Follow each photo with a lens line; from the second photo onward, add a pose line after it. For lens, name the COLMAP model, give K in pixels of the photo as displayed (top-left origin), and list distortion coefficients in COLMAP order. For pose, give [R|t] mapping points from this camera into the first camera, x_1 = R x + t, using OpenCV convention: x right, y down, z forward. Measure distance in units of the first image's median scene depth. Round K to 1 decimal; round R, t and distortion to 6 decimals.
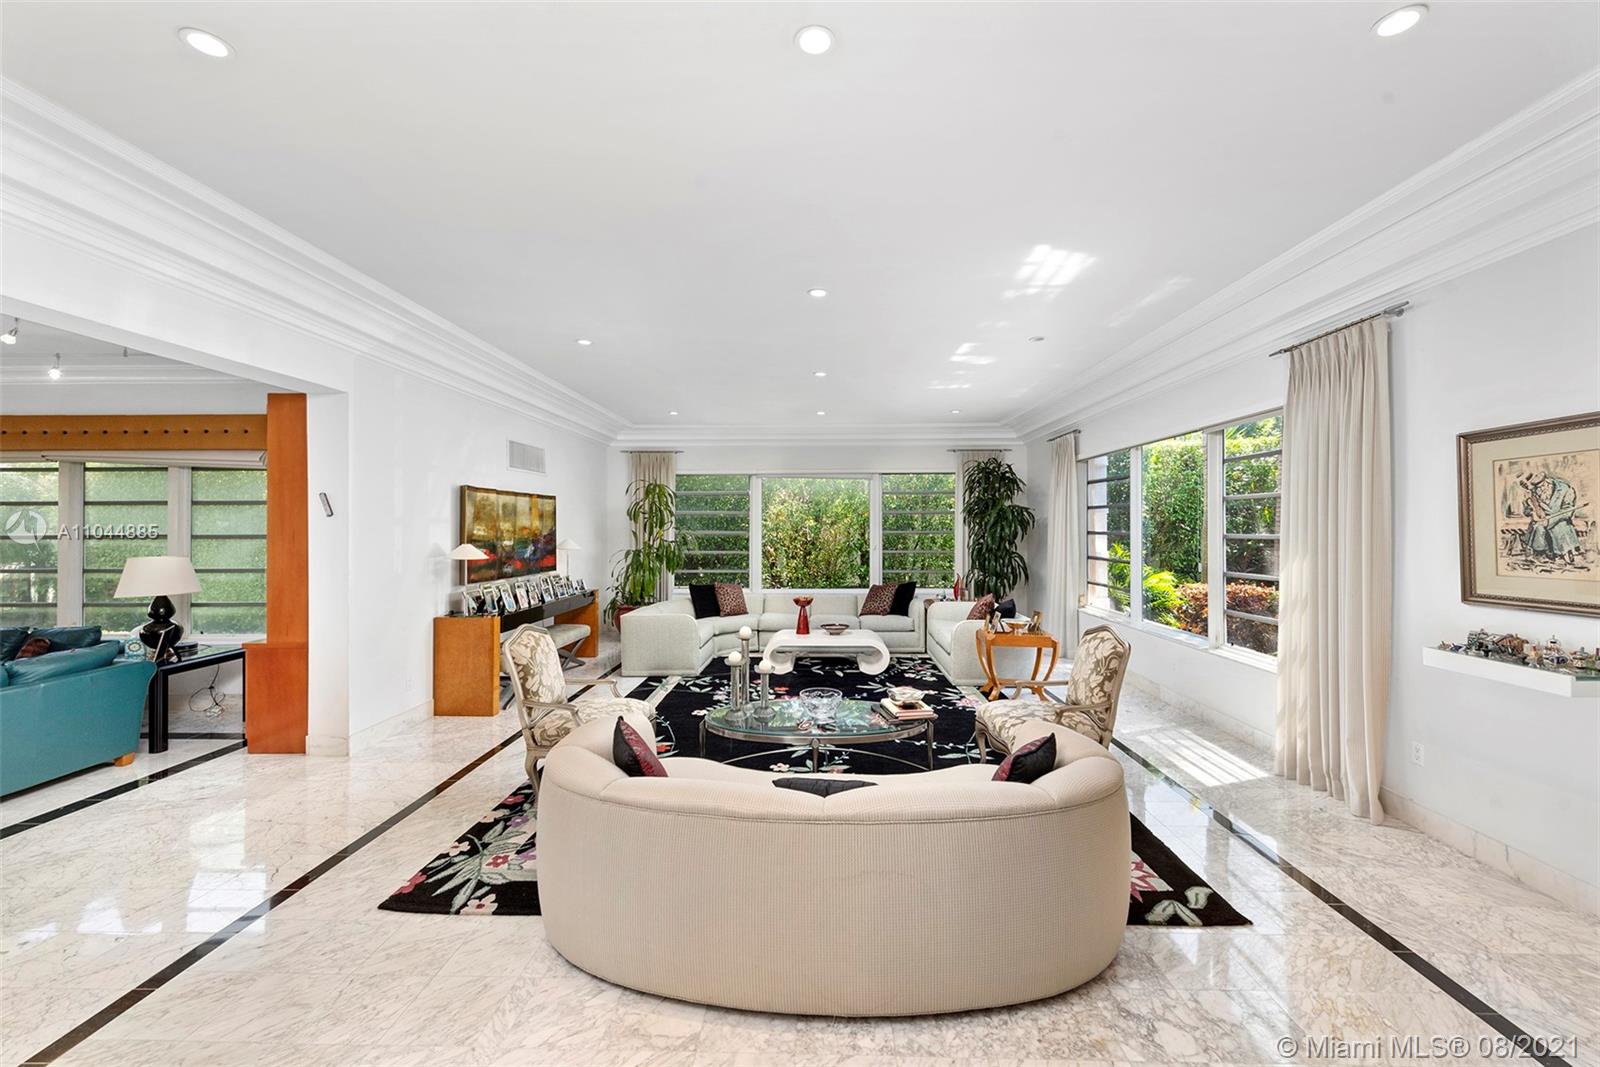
lens RADIAL K [[634.0, 0, 806.6], [0, 634.0, 528.1], [0, 0, 1]] dist [0.011015, -0.000940]
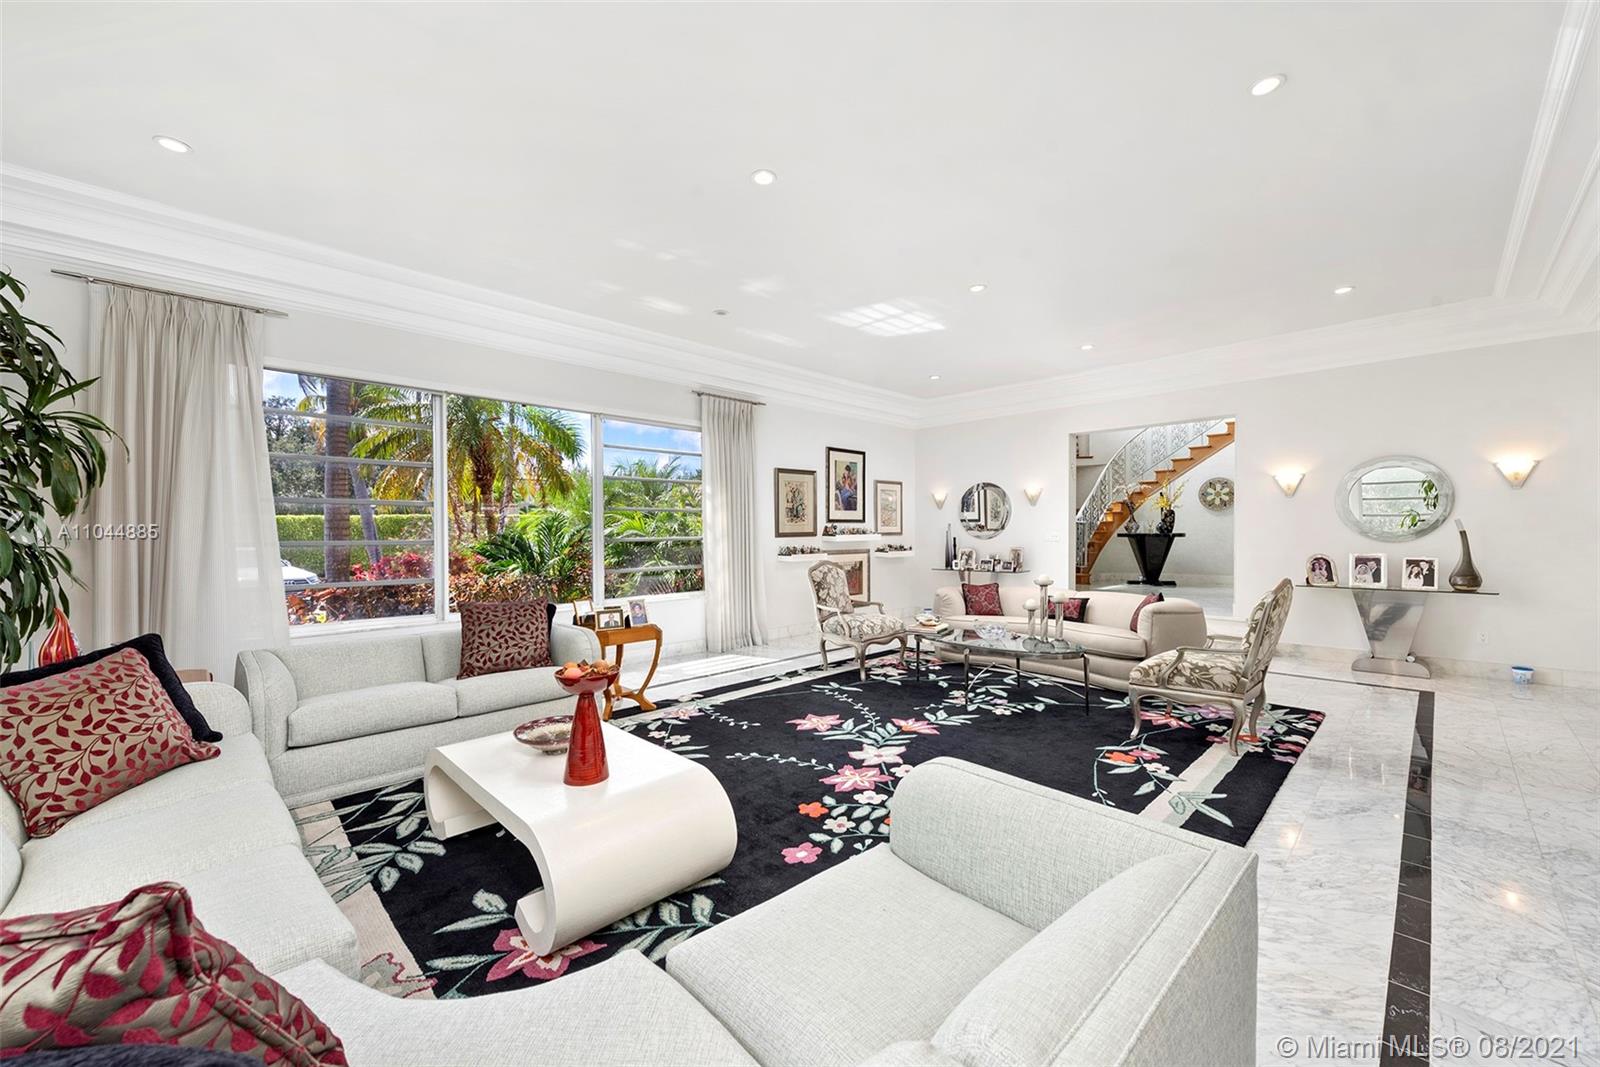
lens RADIAL K [[634.0, 0, 803.7], [0, 634.0, 529.5], [0, 0, 1]] dist [0.011015, -0.000940]
pose [[-0.725374, 0.007029, 0.688319, -0.644892], [0.000243, 0.999950, -0.009956, 0.101480], [-0.688354, -0.007055, -0.725340, 2.421262]]
